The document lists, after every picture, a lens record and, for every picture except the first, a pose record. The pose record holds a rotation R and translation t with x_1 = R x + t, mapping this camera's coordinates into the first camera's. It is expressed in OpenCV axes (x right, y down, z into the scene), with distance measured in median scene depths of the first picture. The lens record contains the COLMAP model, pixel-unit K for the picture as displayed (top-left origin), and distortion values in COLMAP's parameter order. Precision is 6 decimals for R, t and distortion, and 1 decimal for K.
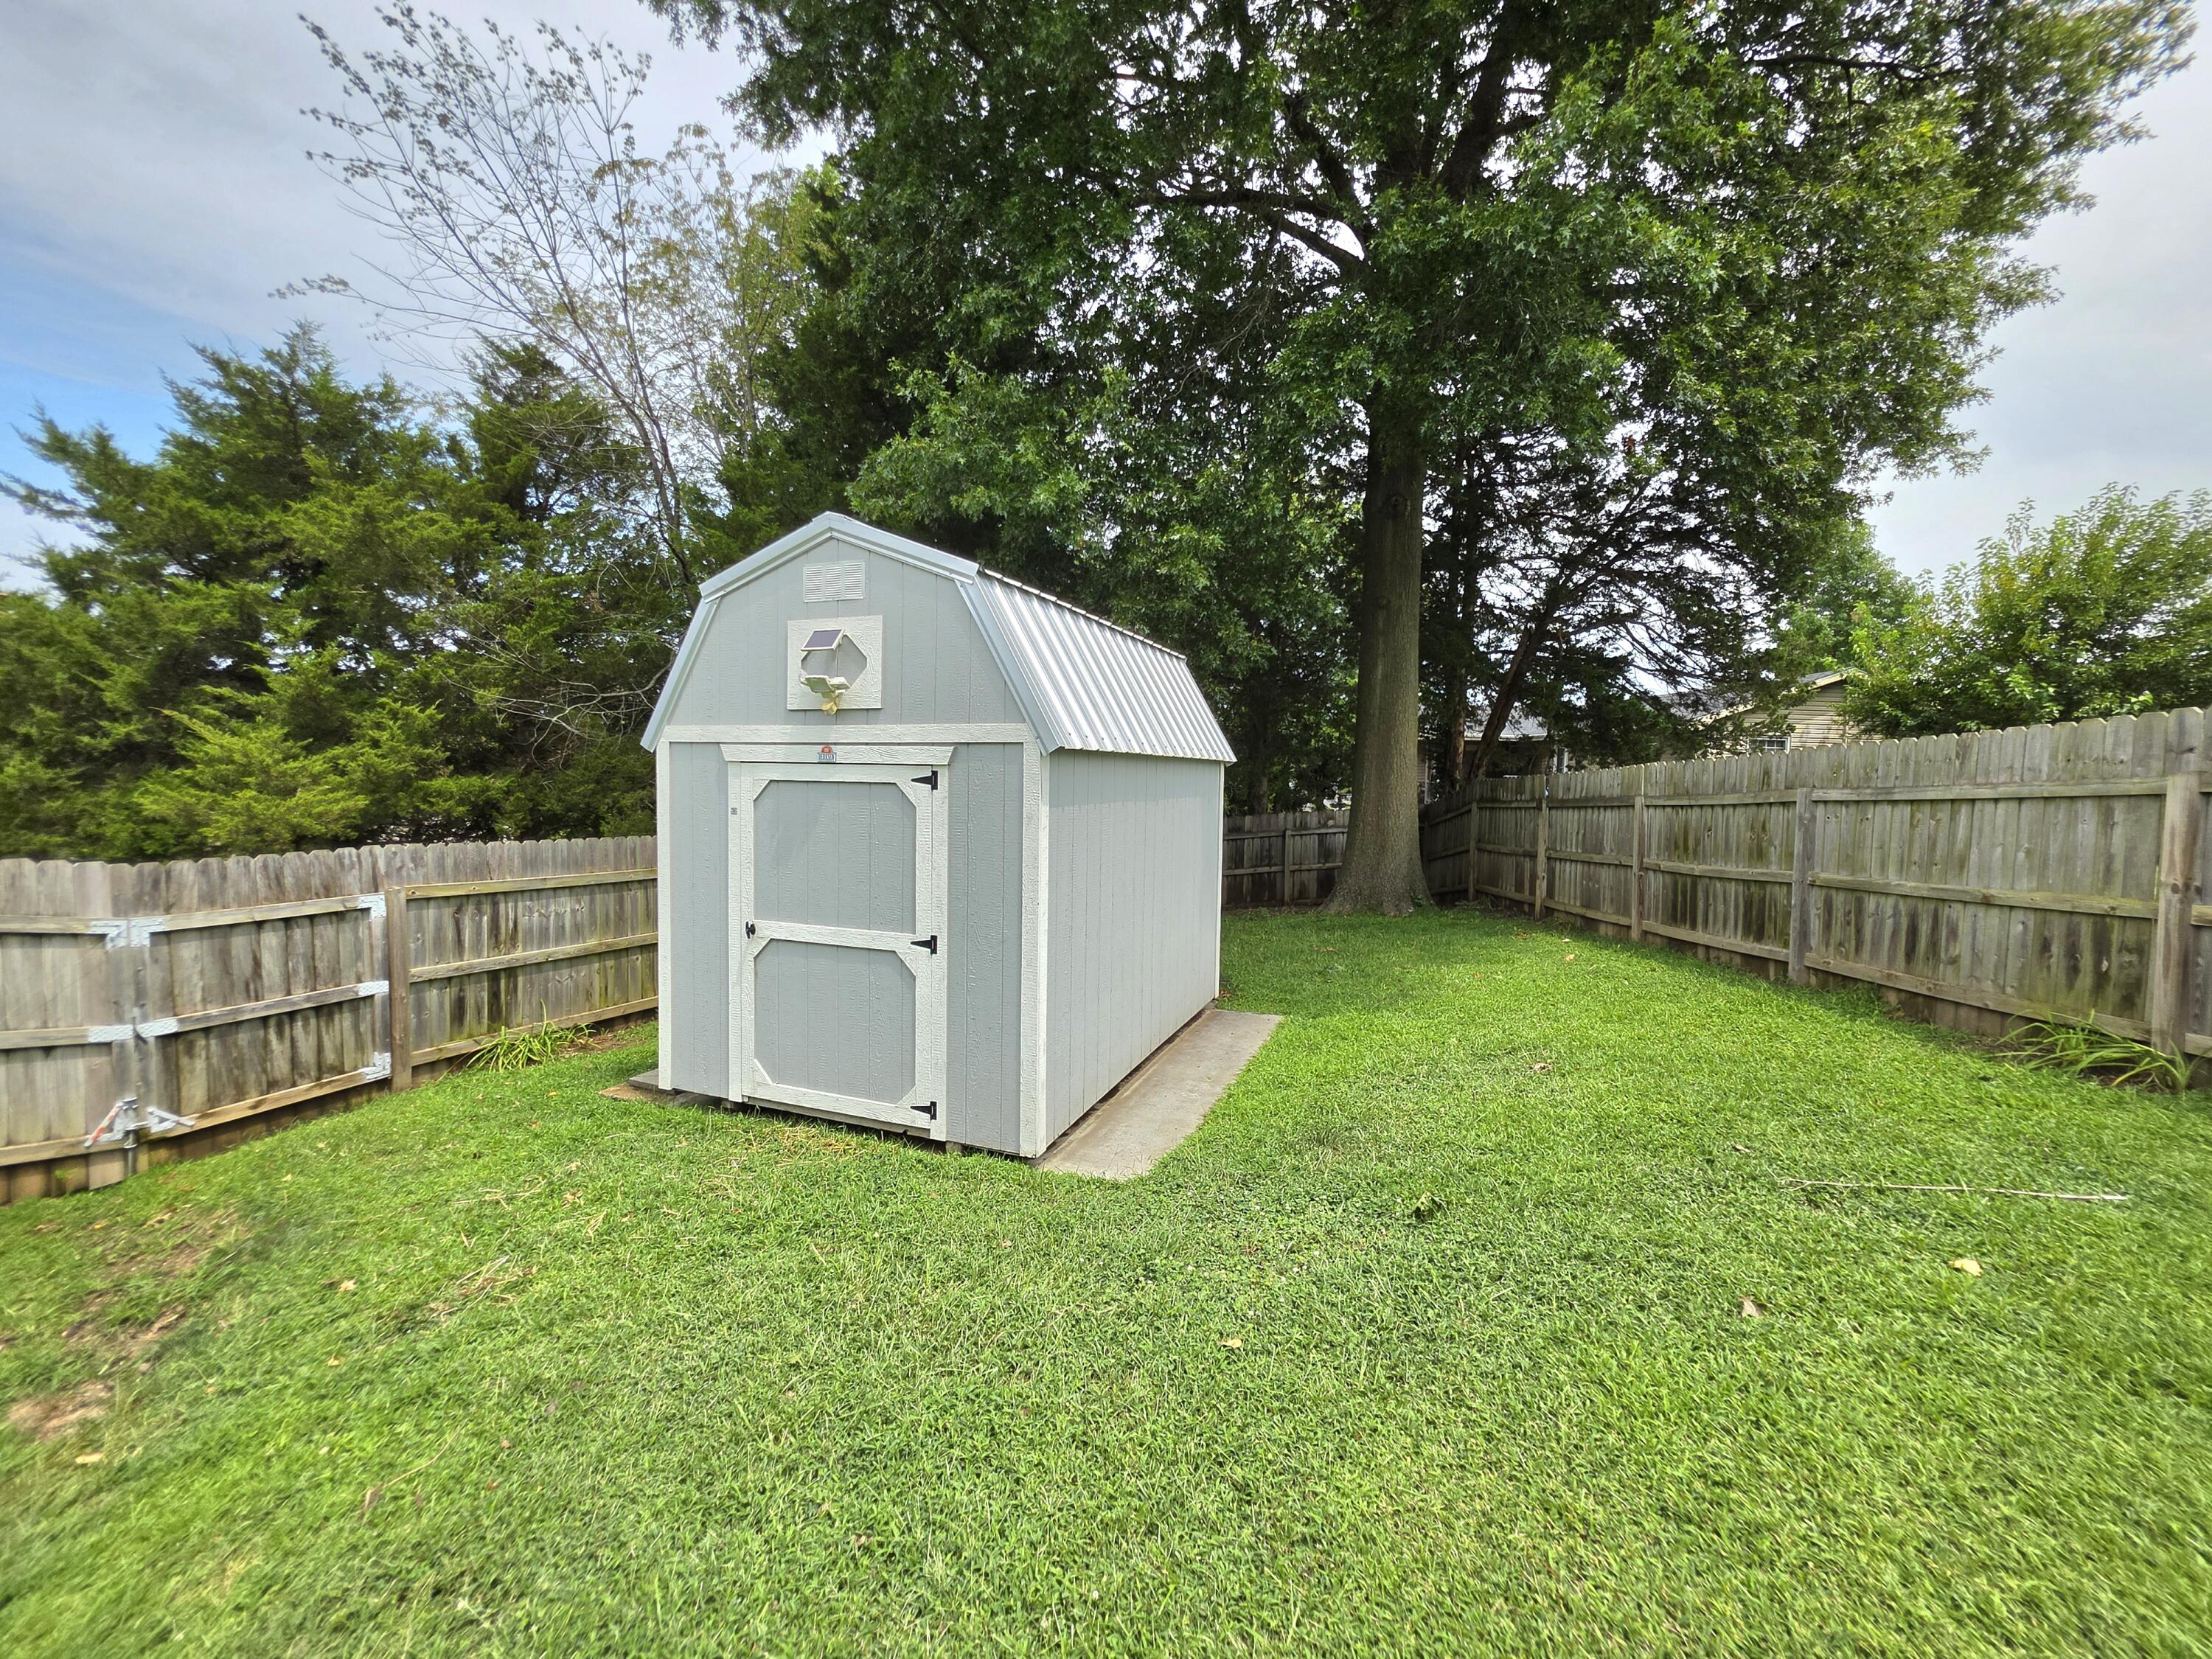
lens RADIAL K [[908.9, 0, 1106.0], [0, 908.9, 829.5], [0, 0, 1]] dist [-0.002707, -0.000174]
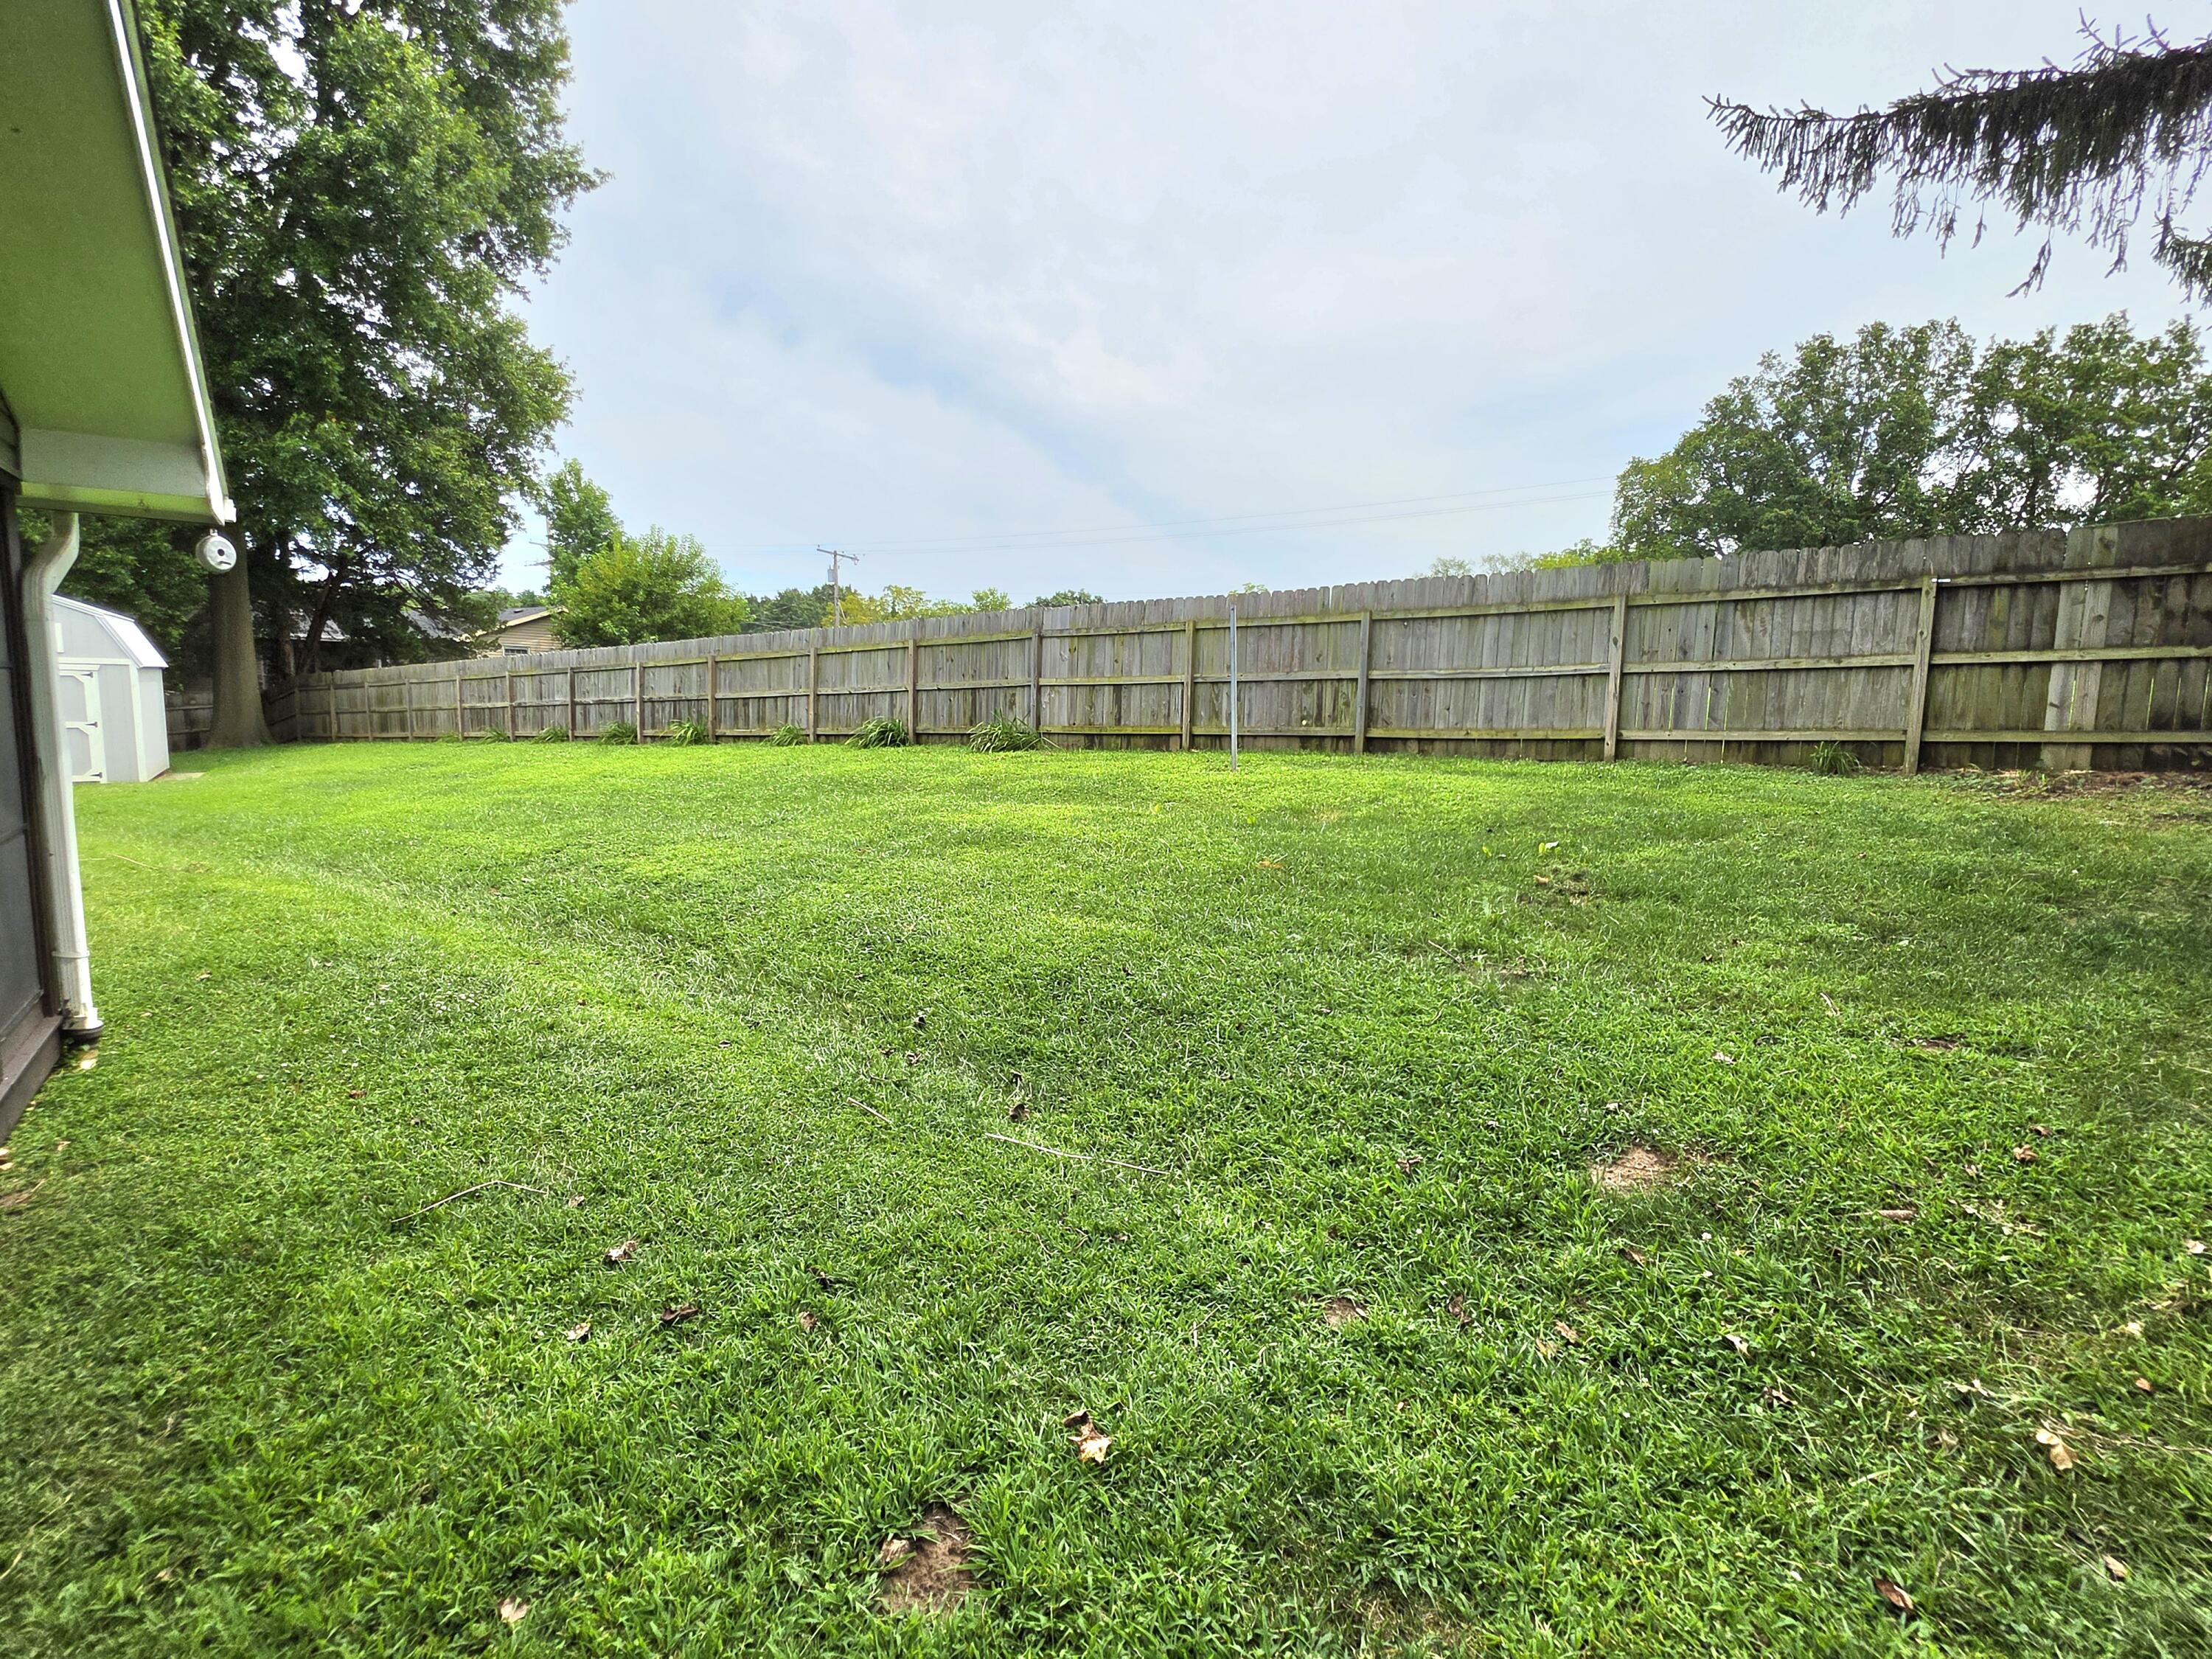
lens RADIAL K [[1087.6, 0, 1085.2], [0, 1087.6, 823.6], [0, 0, 1]] dist [-0.002734, 0.000356]
pose [[0.556336, -0.109685, 0.823686, -1.283627], [0.038164, 0.993577, 0.106531, 0.171761], [-0.830080, -0.027832, 0.556949, -3.675629]]
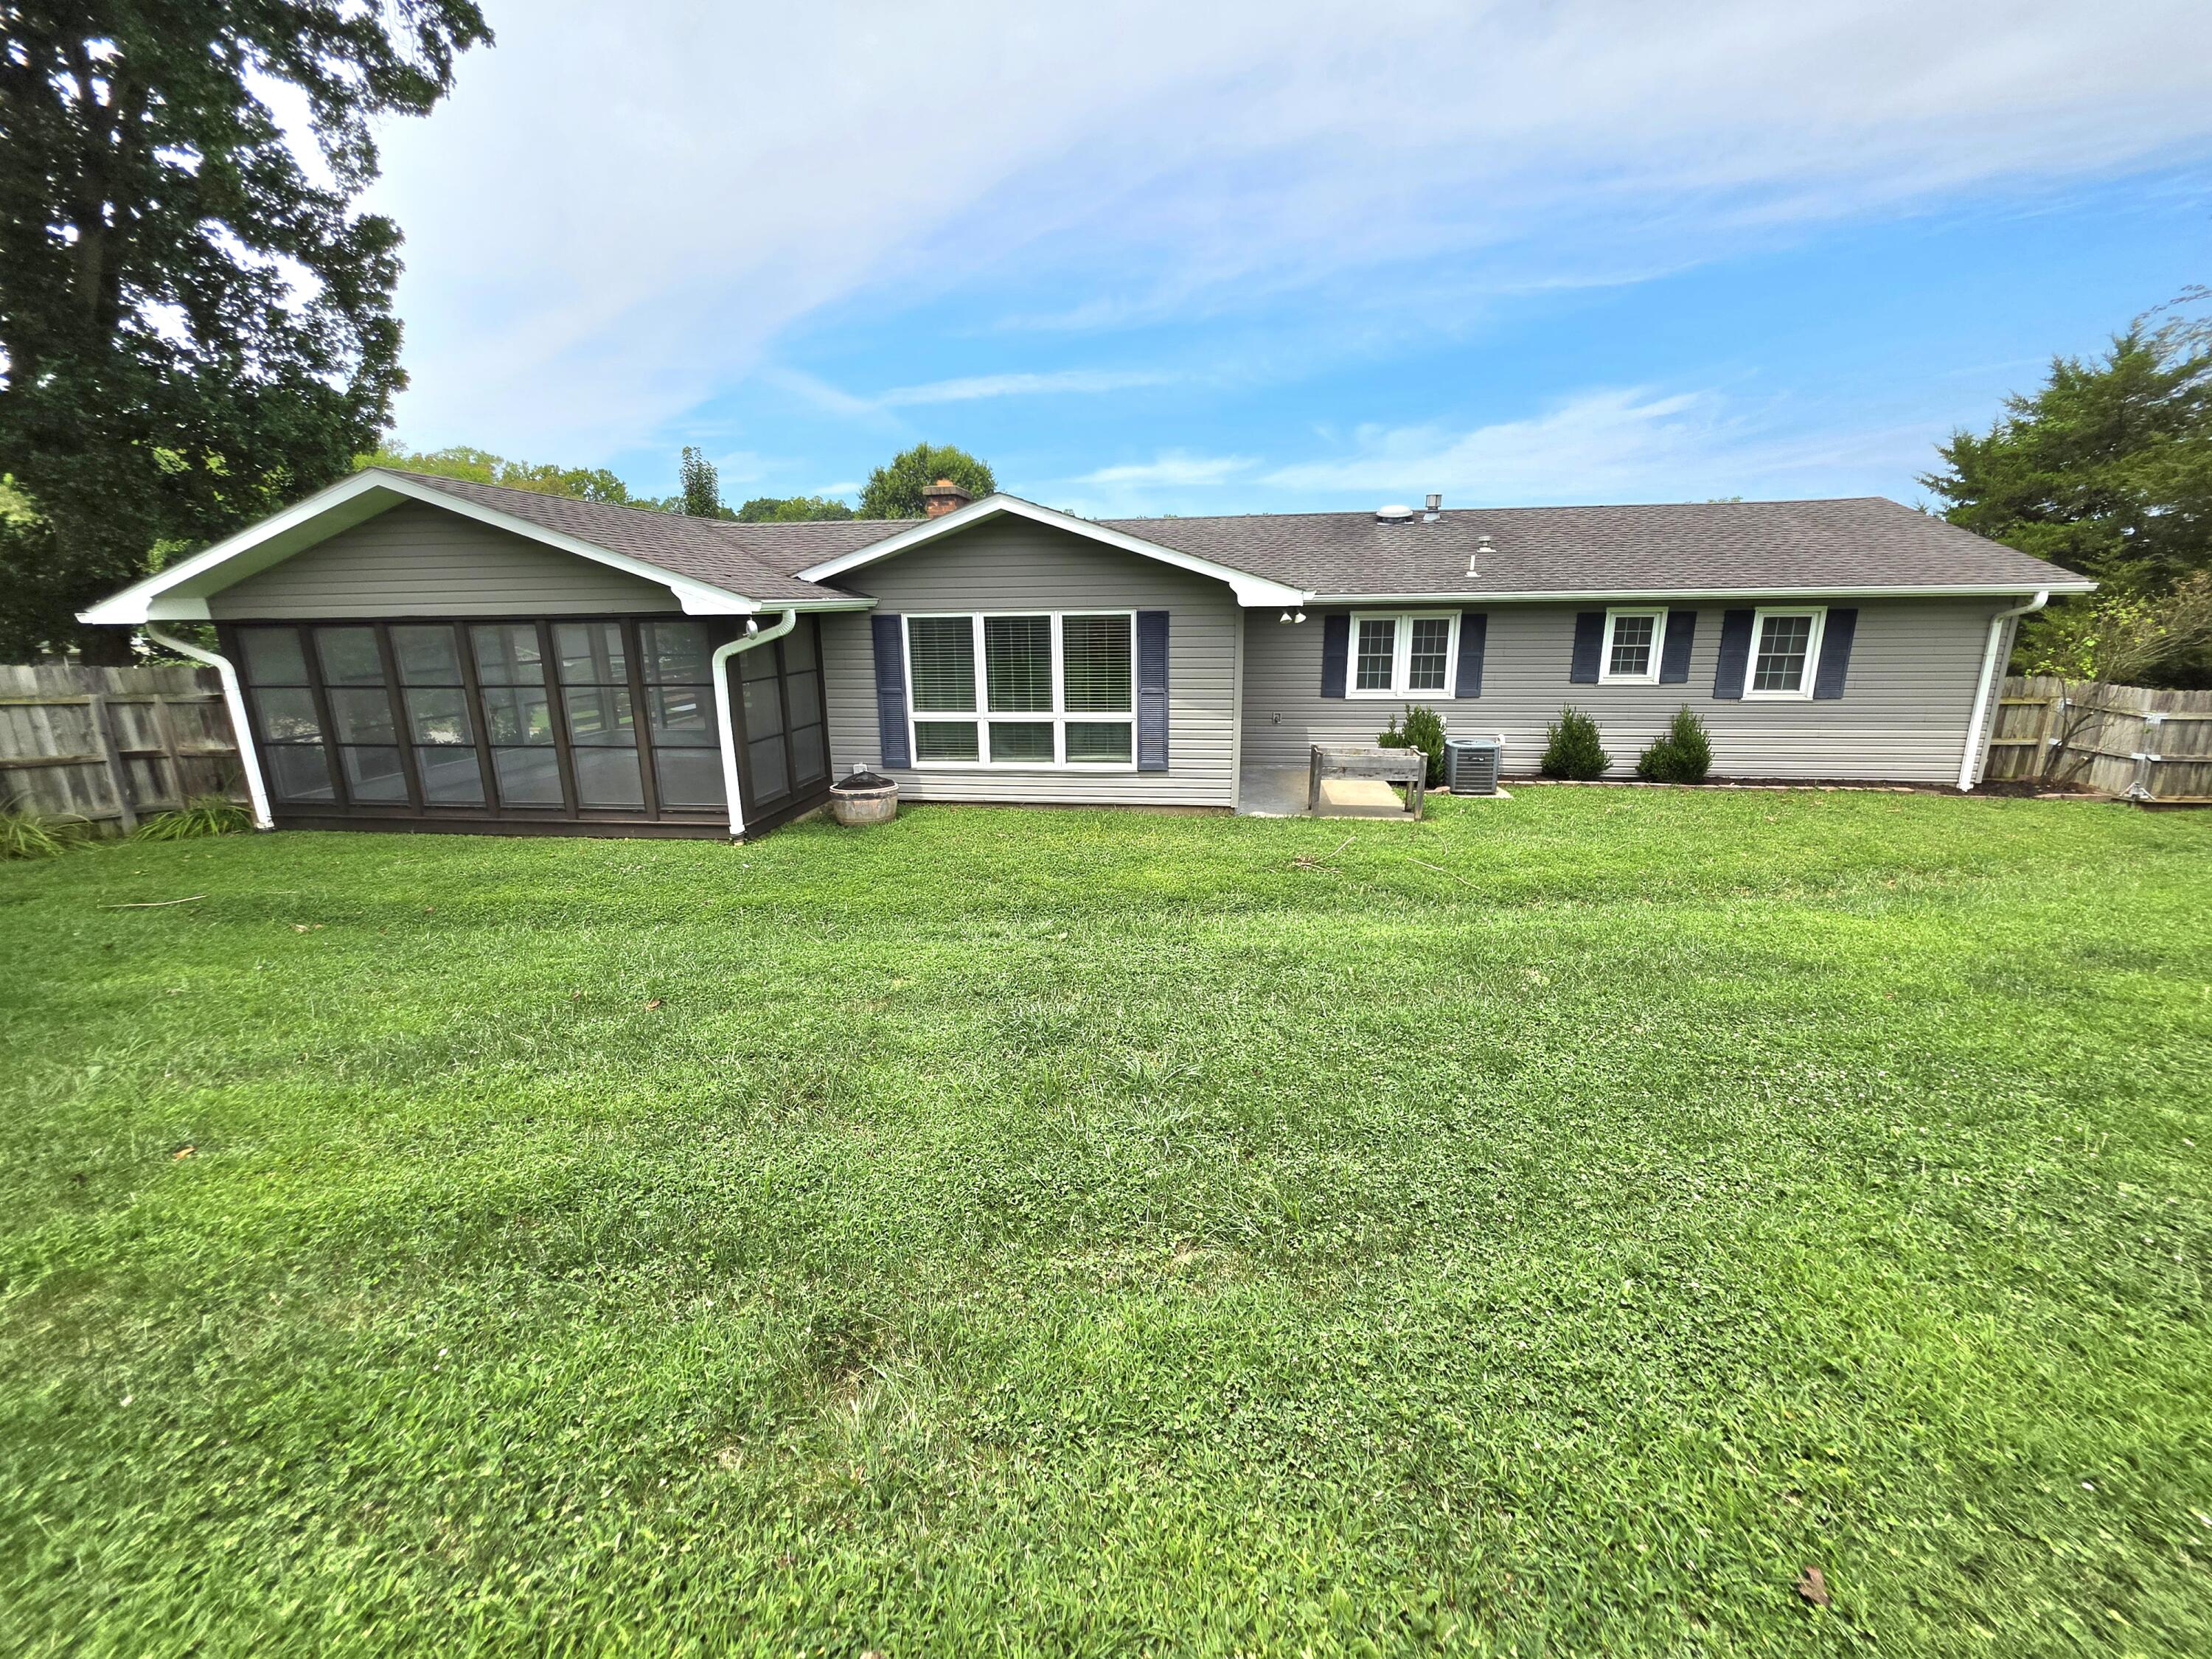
lens RADIAL K [[890.4, 0, 1097.7], [0, 890.4, 827.1], [0, 0, 1]] dist [-0.002355, 0.000830]
pose [[0.214486, 0.212726, -0.953280, 0.699754], [-0.041083, 0.977096, 0.208797, 0.013337], [0.975863, -0.005621, 0.218313, -2.347296]]
